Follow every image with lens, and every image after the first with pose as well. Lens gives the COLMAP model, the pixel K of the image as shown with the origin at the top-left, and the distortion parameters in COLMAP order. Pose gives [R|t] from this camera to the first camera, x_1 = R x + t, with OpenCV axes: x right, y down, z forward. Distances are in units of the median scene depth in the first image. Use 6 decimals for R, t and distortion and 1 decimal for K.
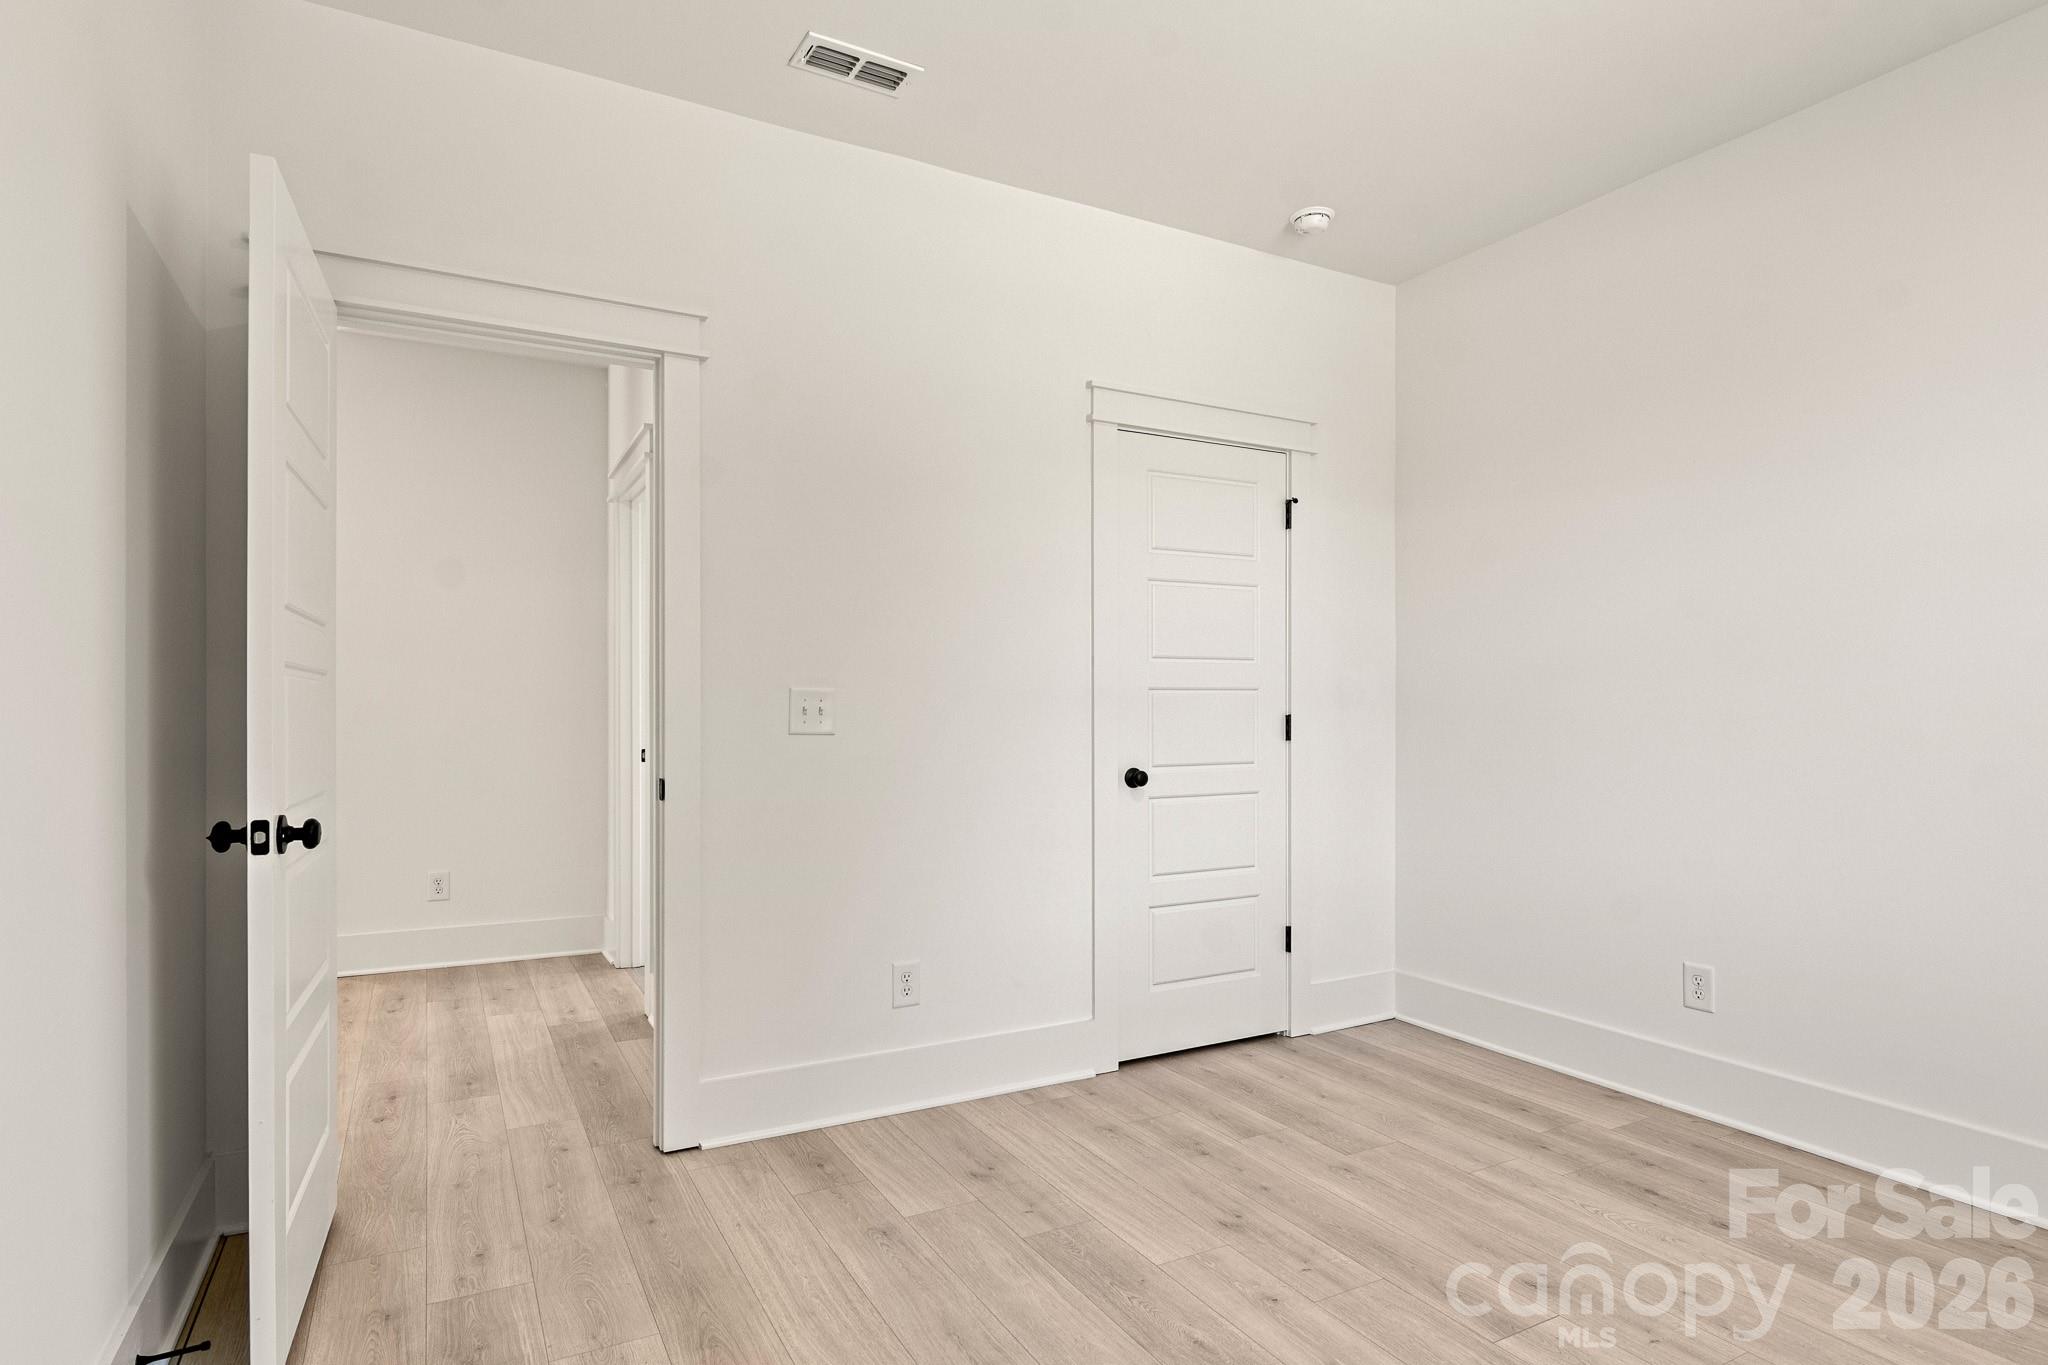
lens RADIAL K [[1108.7, 0, 1024.7], [0, 1108.7, 690.0], [0, 0, 1]] dist [-0.009694, 0.000347]
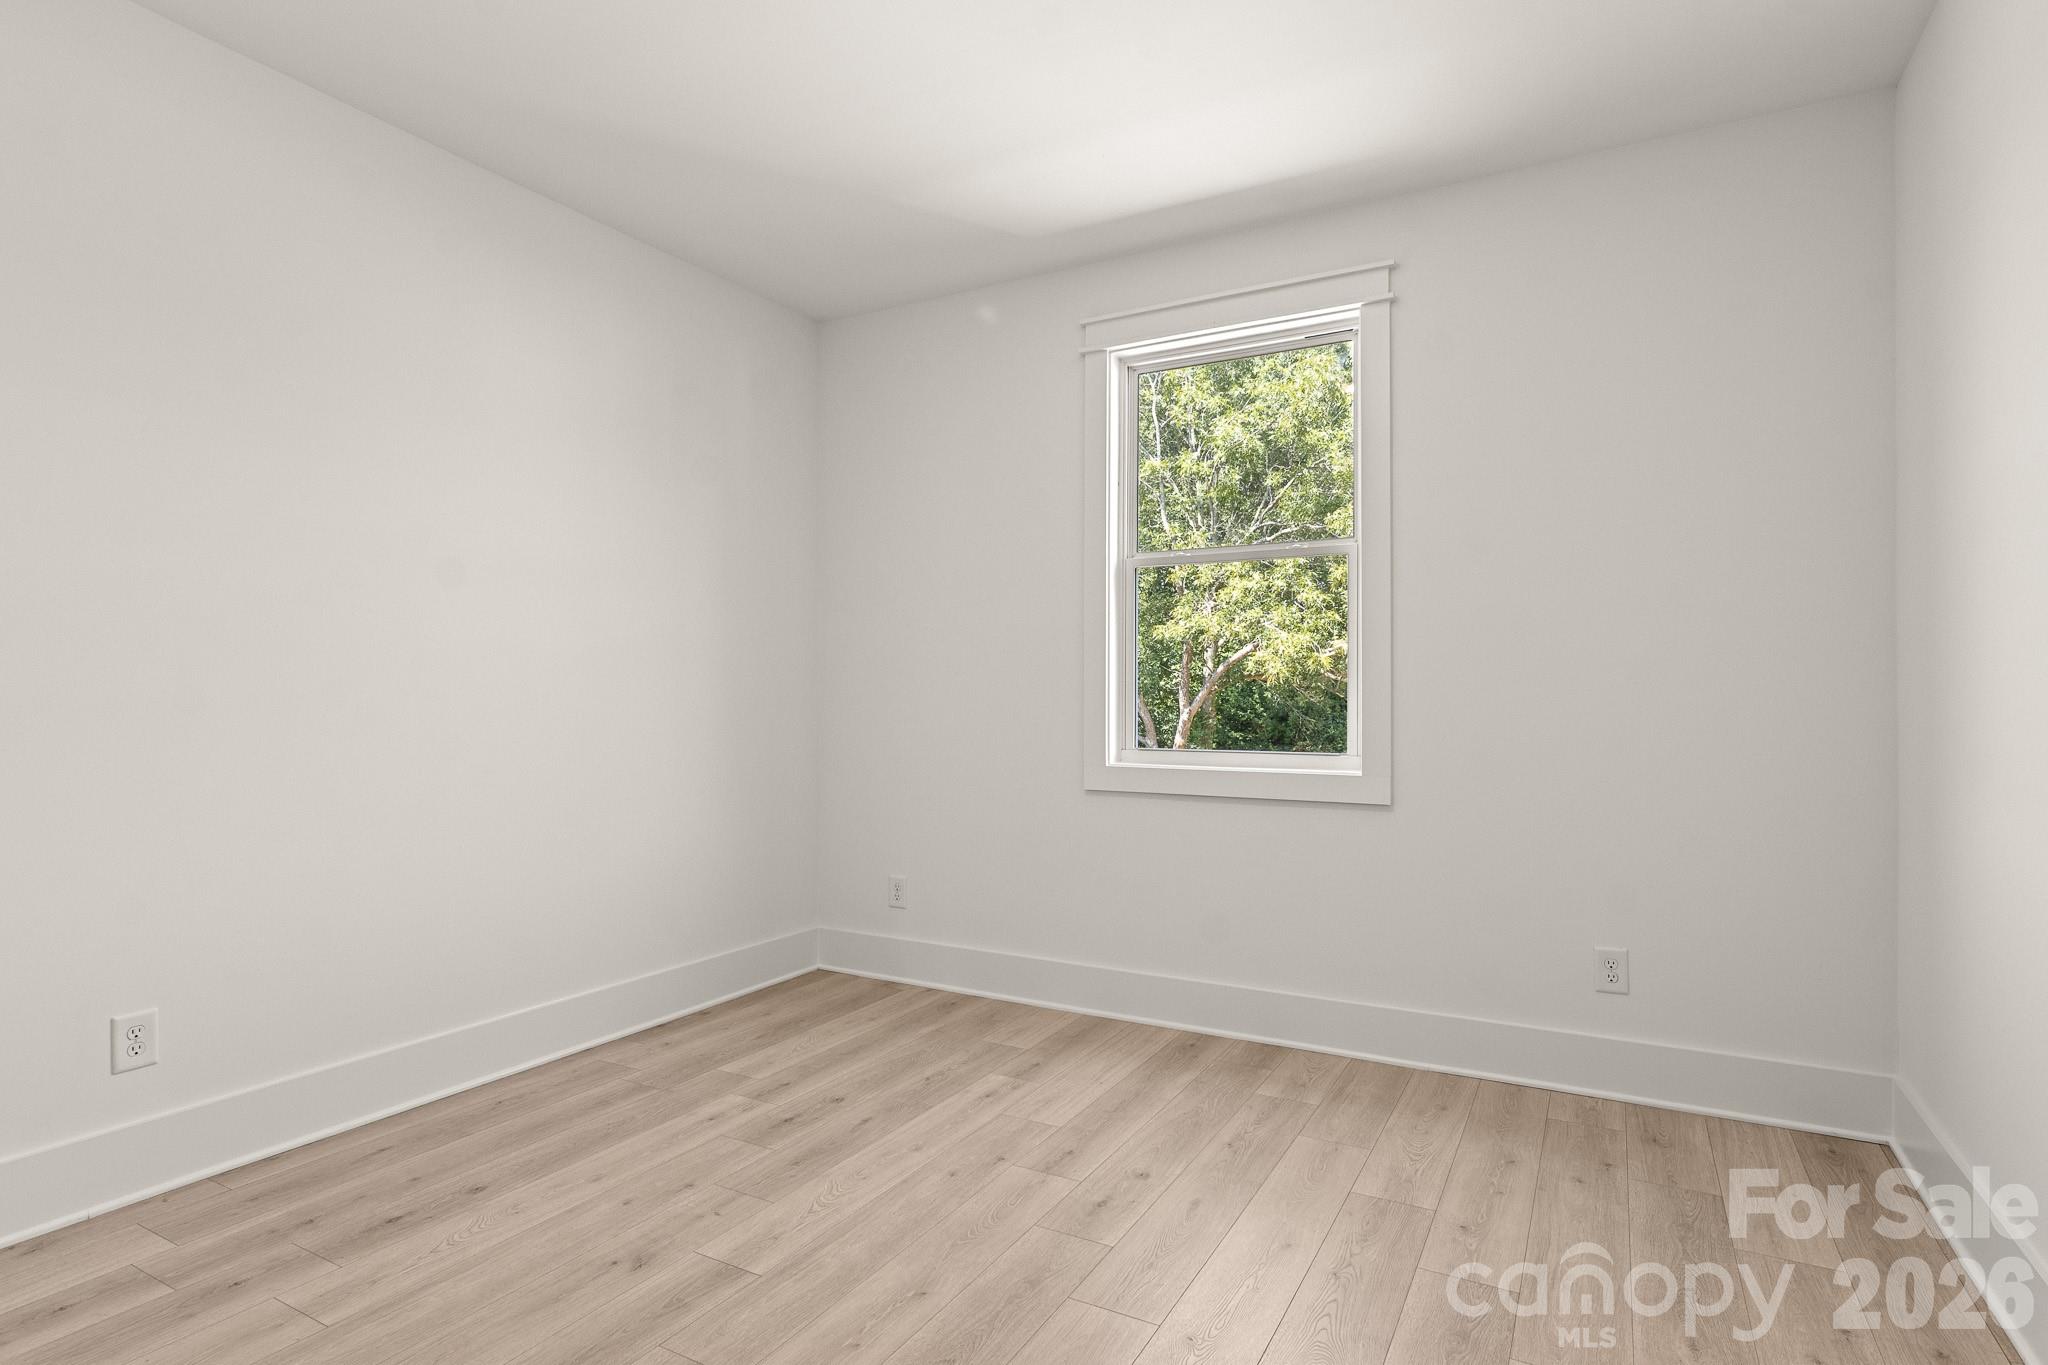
lens RADIAL K [[1051.6, 0, 1023.1], [0, 1051.6, 688.0], [0, 0, 1]] dist [0.001233, -0.000727]
pose [[-0.529384, 0.008457, 0.848340, -0.414810], [-0.008471, 0.999848, -0.015253, 0.021795], [-0.848340, -0.015261, -0.529232, 0.943480]]
